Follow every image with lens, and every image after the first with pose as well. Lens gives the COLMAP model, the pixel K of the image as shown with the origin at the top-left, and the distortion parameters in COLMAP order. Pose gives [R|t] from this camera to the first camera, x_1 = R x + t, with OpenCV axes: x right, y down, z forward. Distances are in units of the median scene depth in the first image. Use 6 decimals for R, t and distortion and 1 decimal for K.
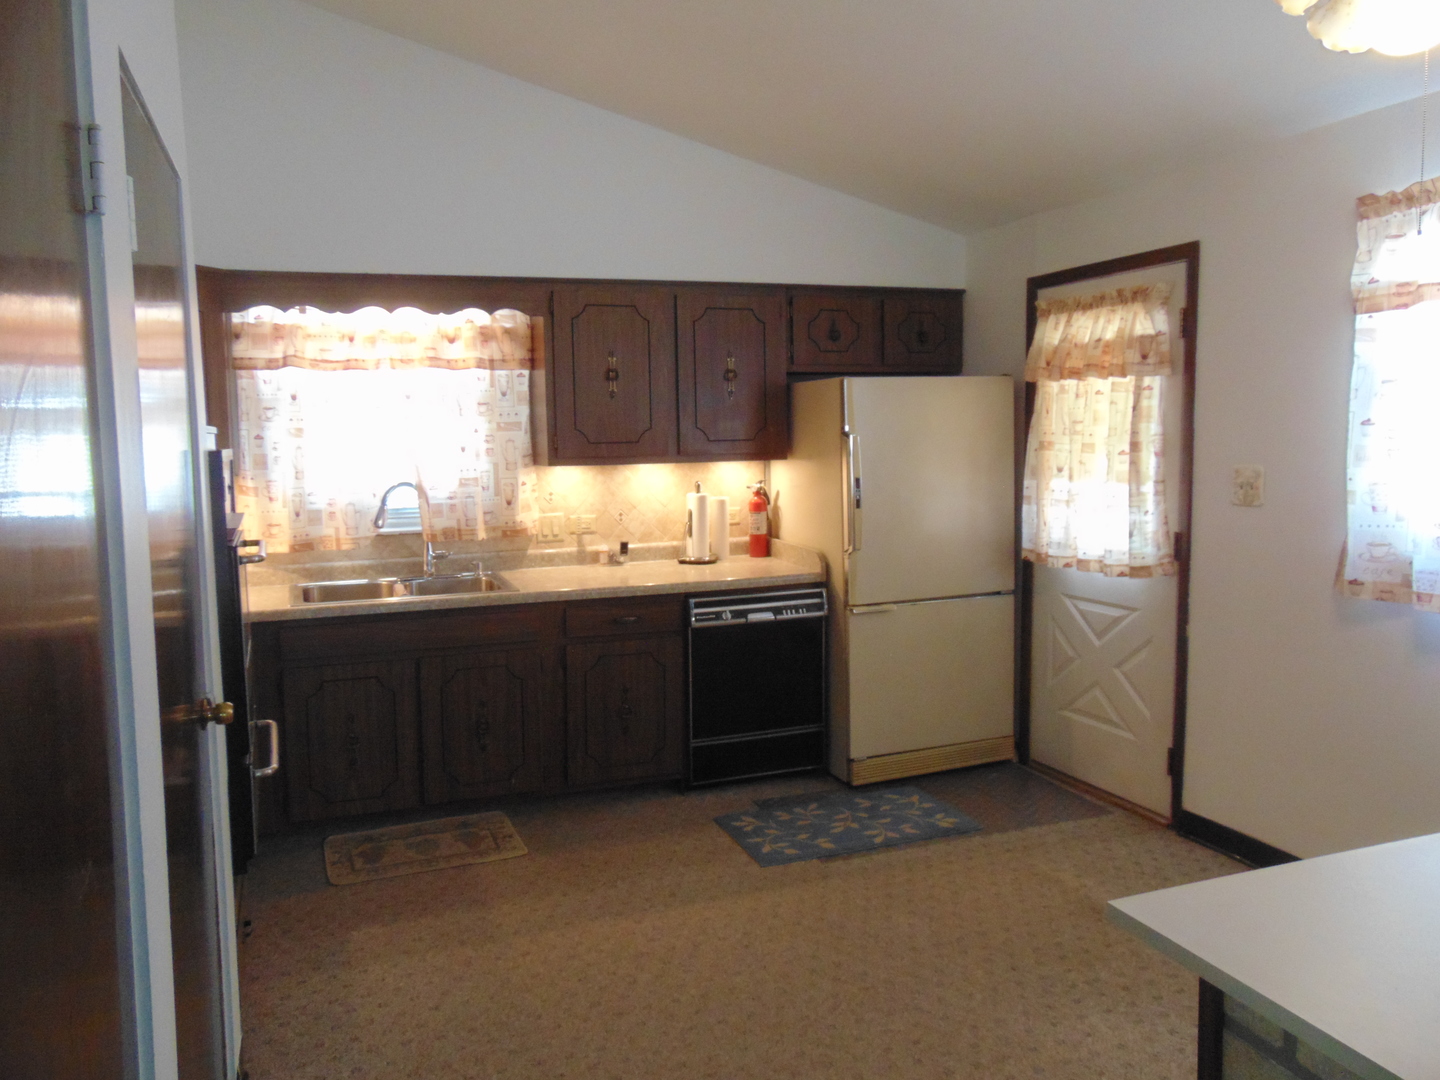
lens RADIAL K [[1075.0, 0, 720.3], [0, 1075.0, 535.8], [0, 0, 1]] dist [-0.038532, 0.042399]
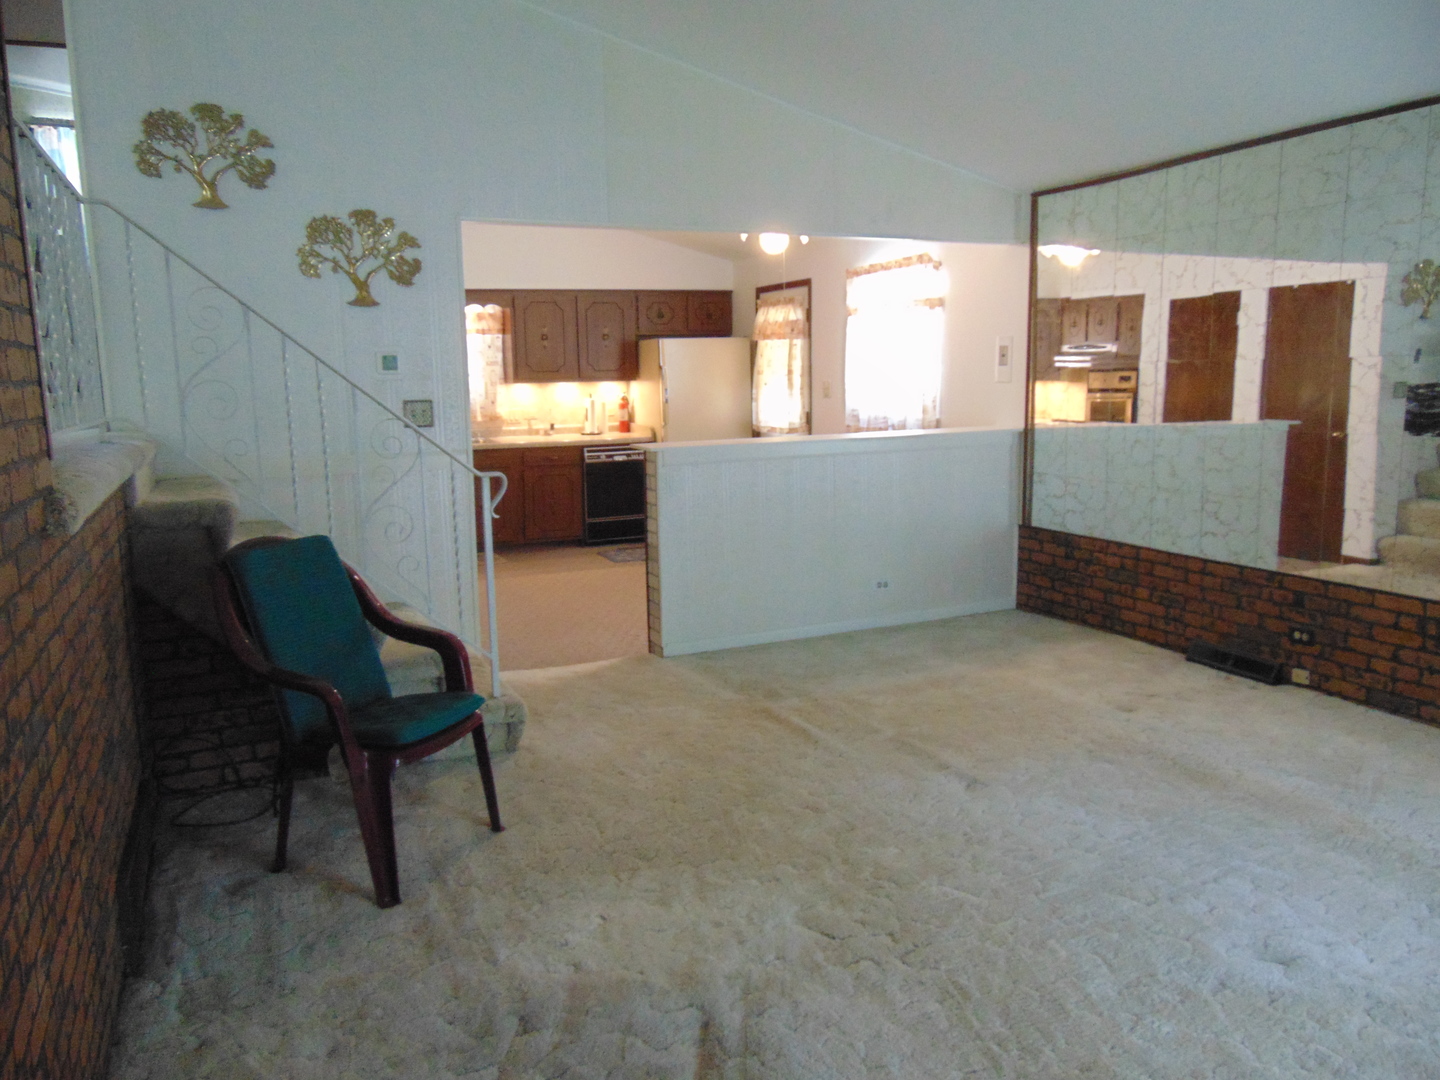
lens RADIAL K [[1075.0, 0, 722.1], [0, 1075.0, 536.9], [0, 0, 1]] dist [-0.038532, 0.042399]
pose [[0.998439, -0.008573, 0.055190, 0.115439], [0.005592, 0.998529, 0.053929, 0.115065], [-0.055571, -0.053536, 0.997018, -1.027393]]
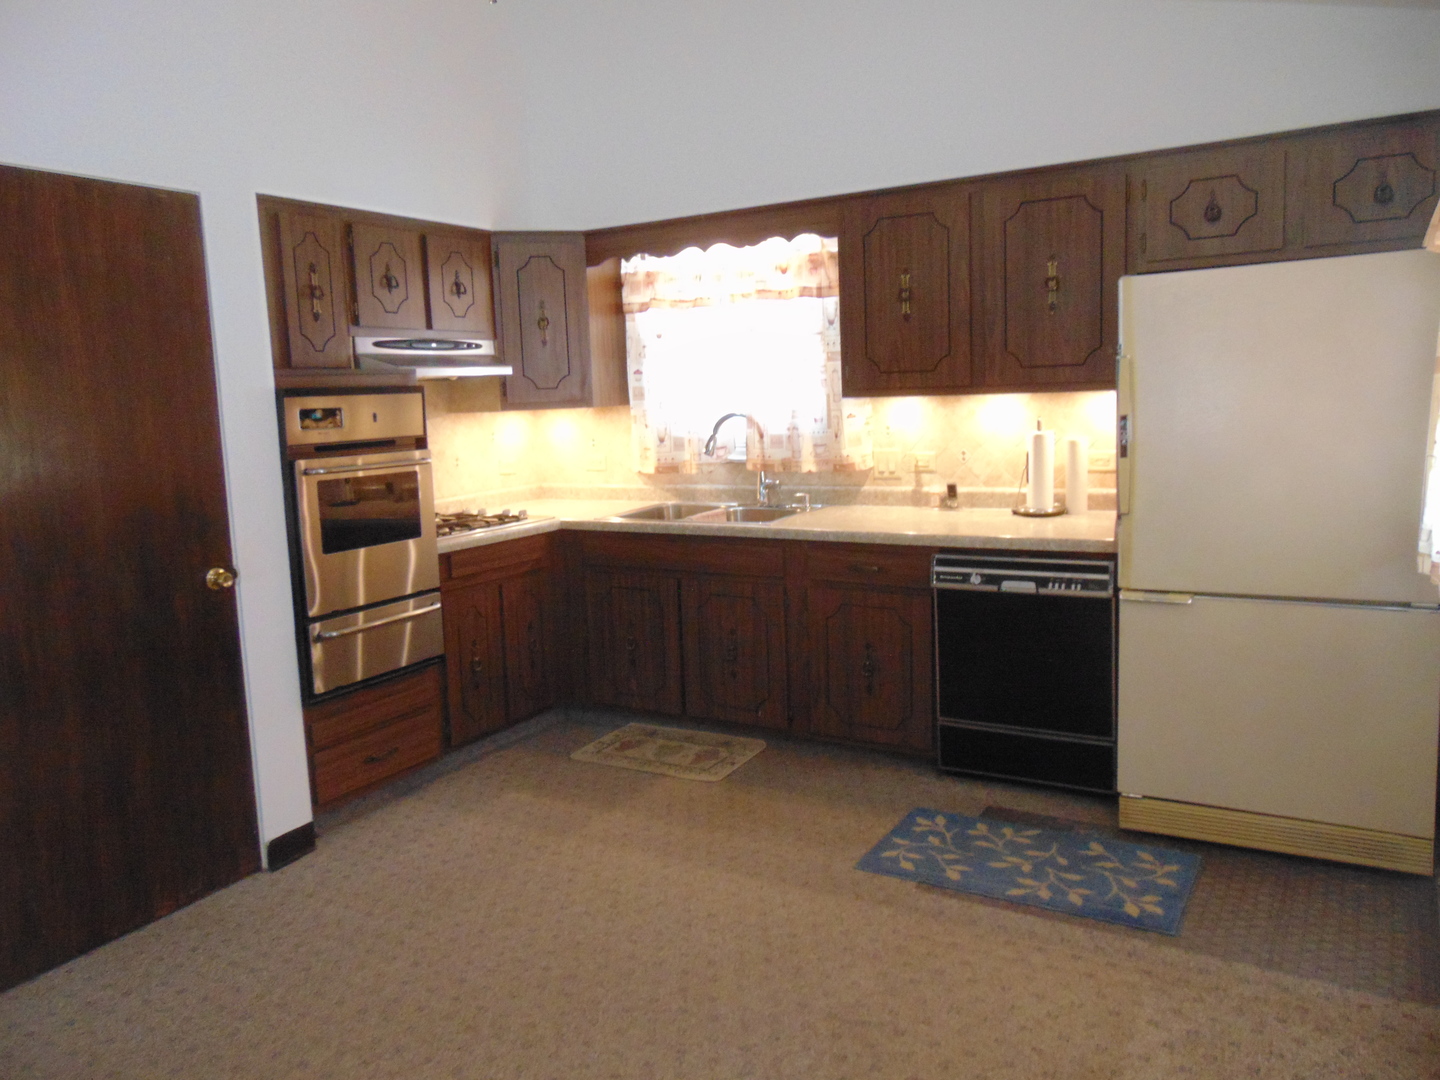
lens RADIAL K [[1075.0, 0, 715.6], [0, 1075.0, 535.7], [0, 0, 1]] dist [-0.038532, 0.042399]
pose [[0.625325, 0.101069, -0.773792, 0.510913], [-0.048704, 0.994699, 0.090563, -0.024300], [0.778843, -0.018945, 0.626932, 0.318871]]
